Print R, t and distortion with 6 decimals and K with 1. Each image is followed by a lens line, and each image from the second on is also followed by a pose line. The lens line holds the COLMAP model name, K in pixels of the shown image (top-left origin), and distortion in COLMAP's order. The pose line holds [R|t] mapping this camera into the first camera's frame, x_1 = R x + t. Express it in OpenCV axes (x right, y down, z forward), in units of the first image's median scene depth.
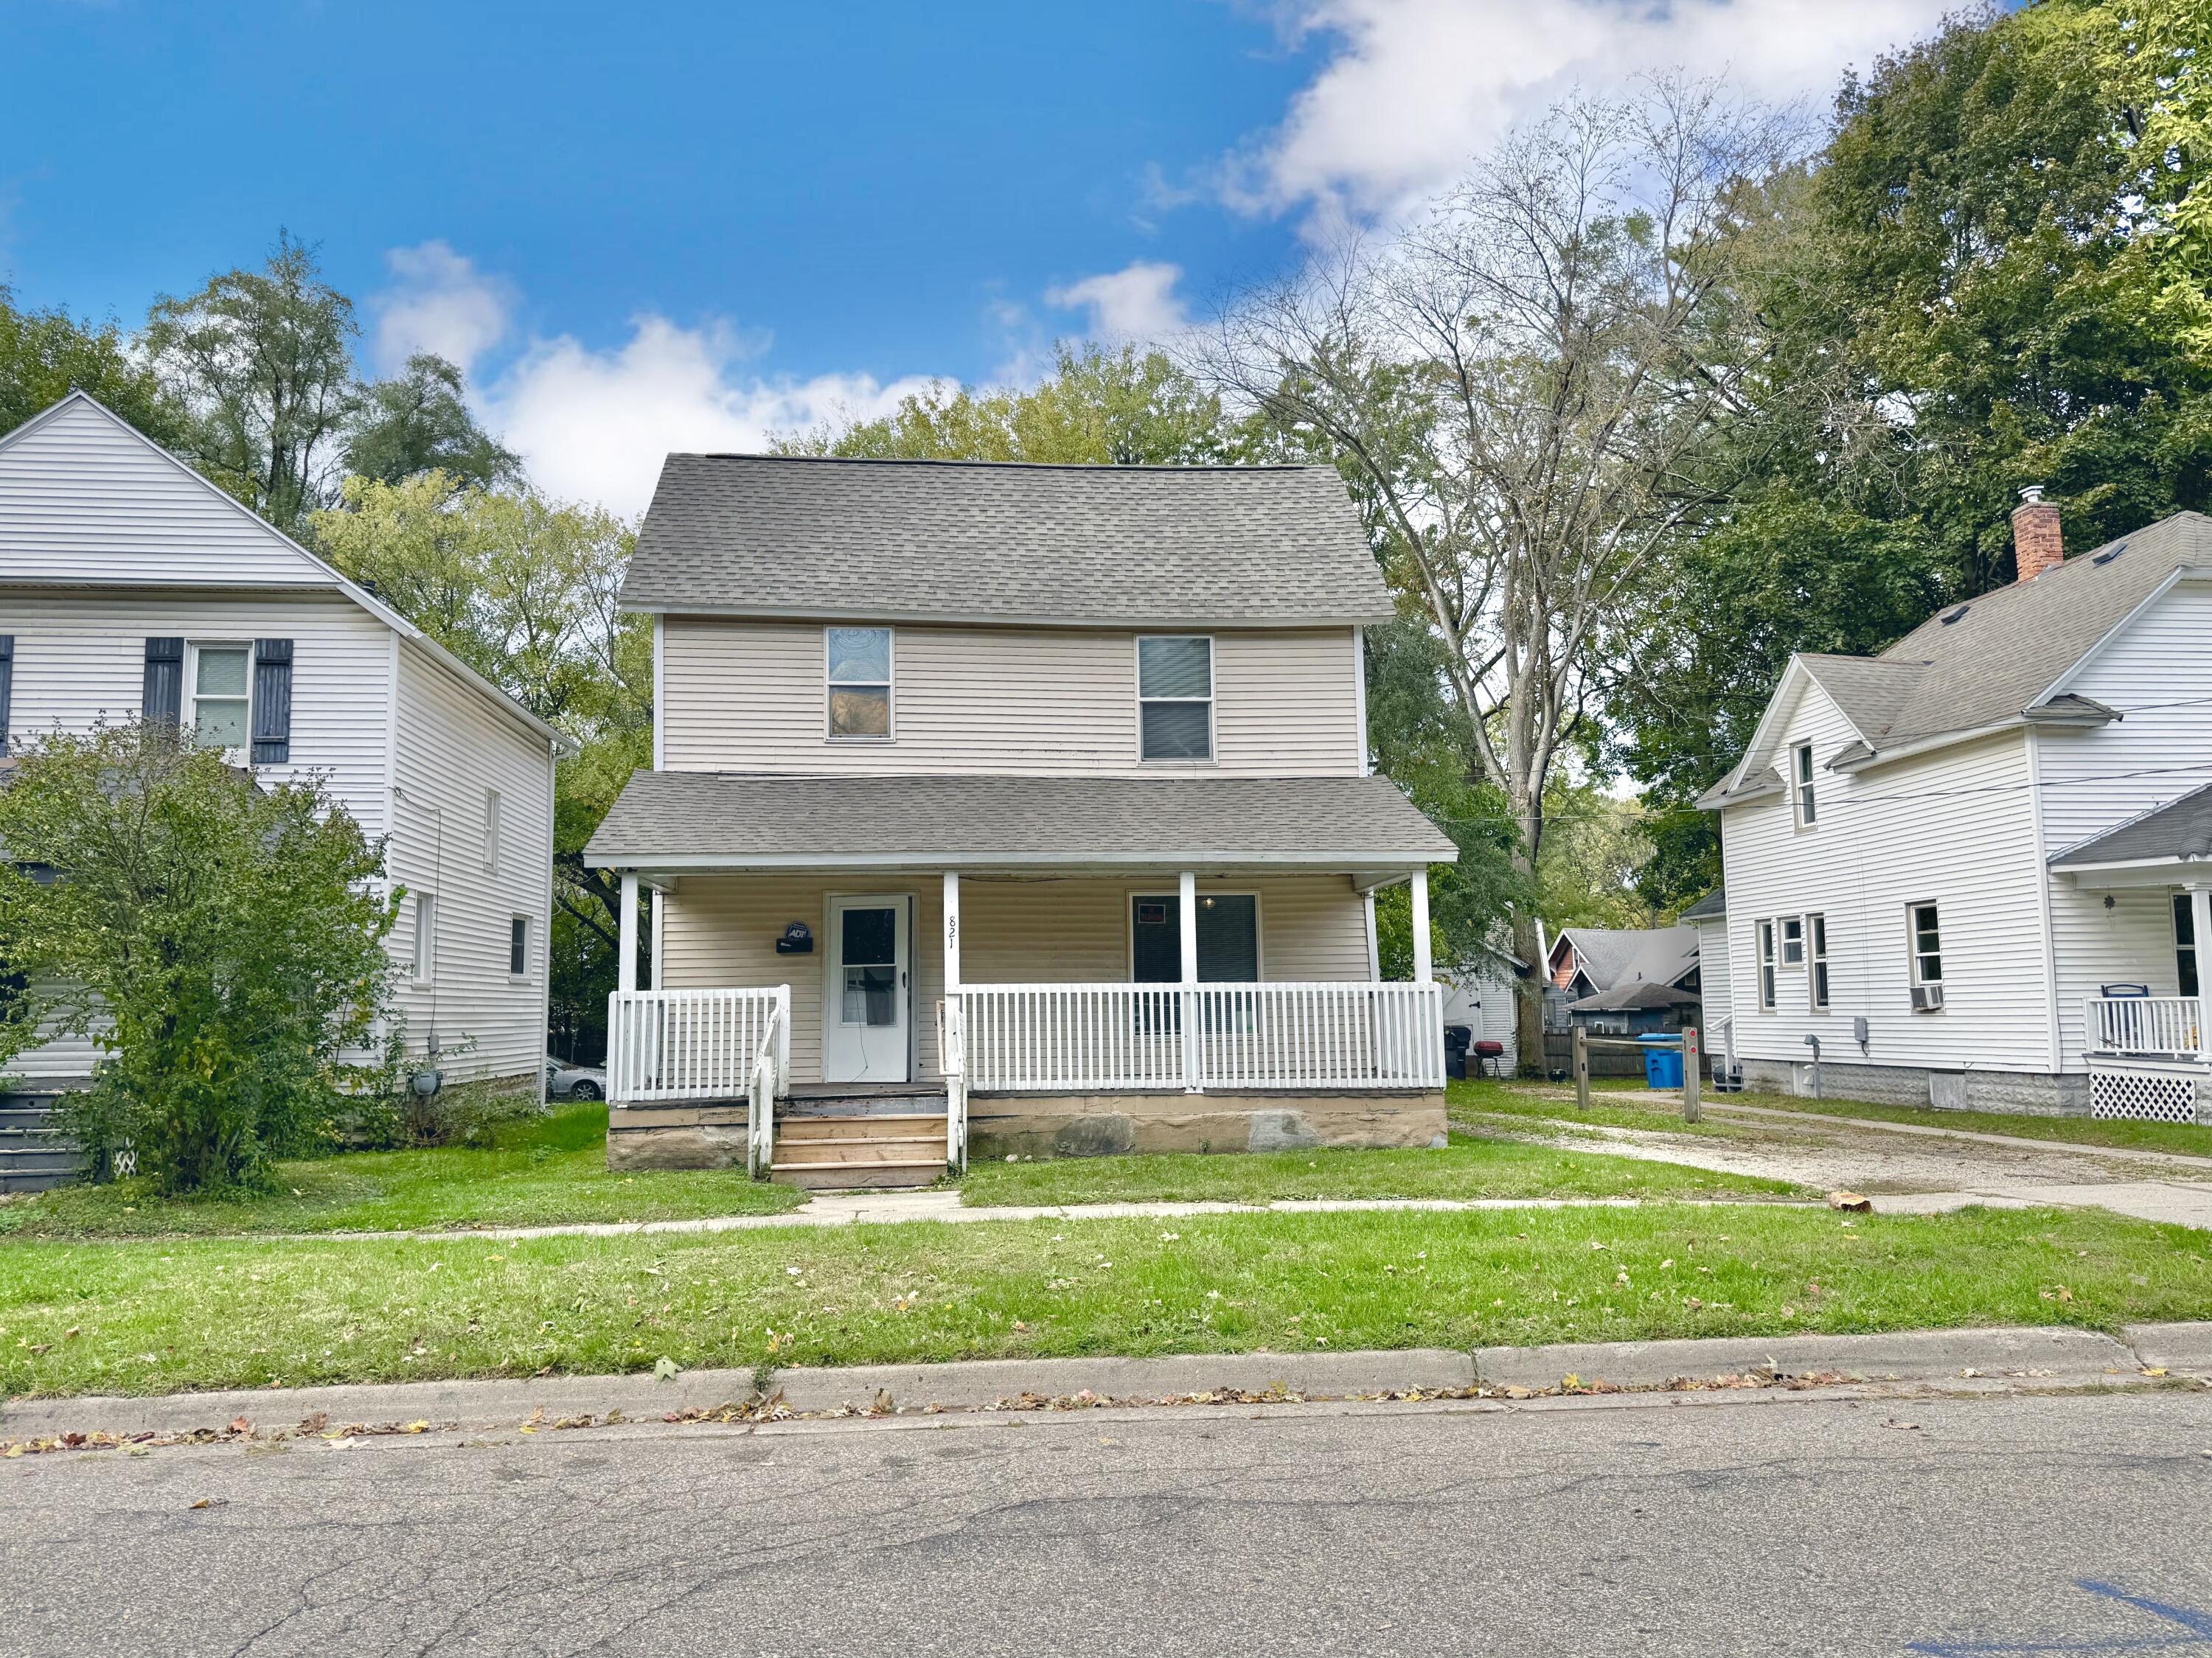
lens RADIAL K [[1652.8, 0, 1105.3], [0, 1652.8, 772.3], [0, 0, 1]] dist [0.073109, -0.156739]
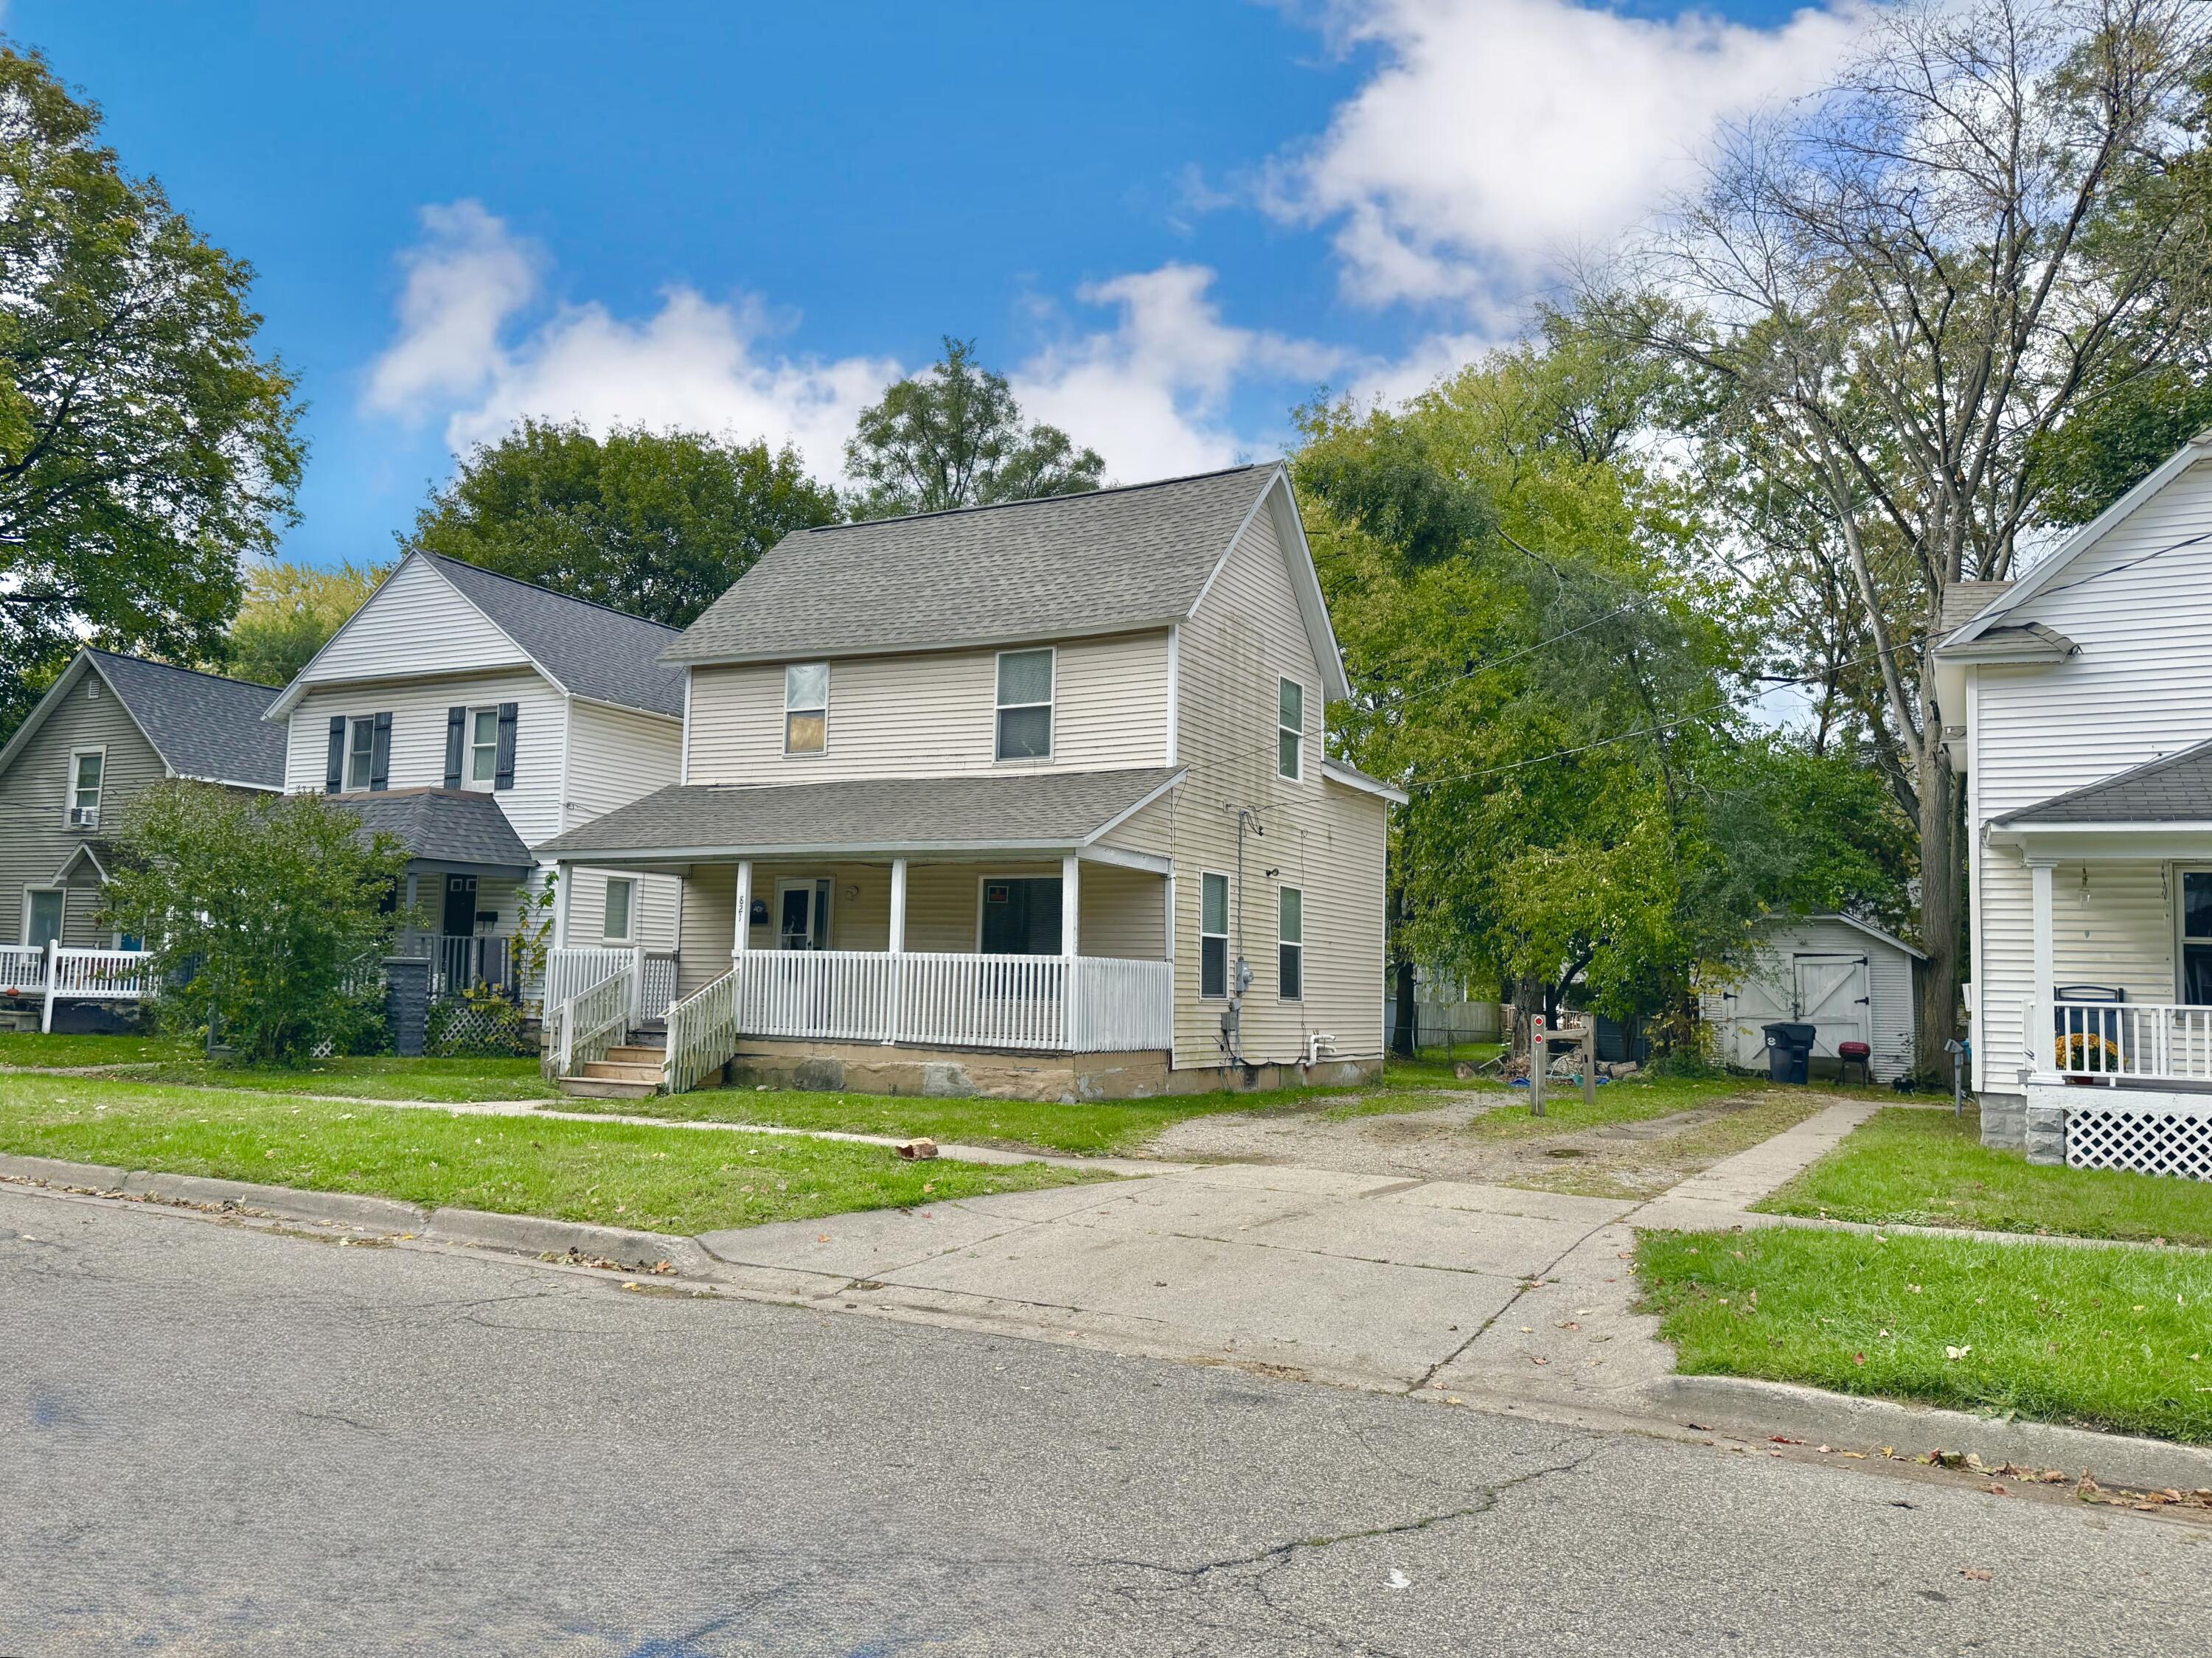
lens RADIAL K [[1680.1, 0, 1107.9], [0, 1680.1, 698.5], [0, 0, 1]] dist [0.042124, 0.005763]
pose [[0.831833, -0.063489, -0.551383, 0.747775], [0.046007, 0.997905, -0.045495, 0.006615], [0.553116, 0.012476, 0.833011, 0.064202]]
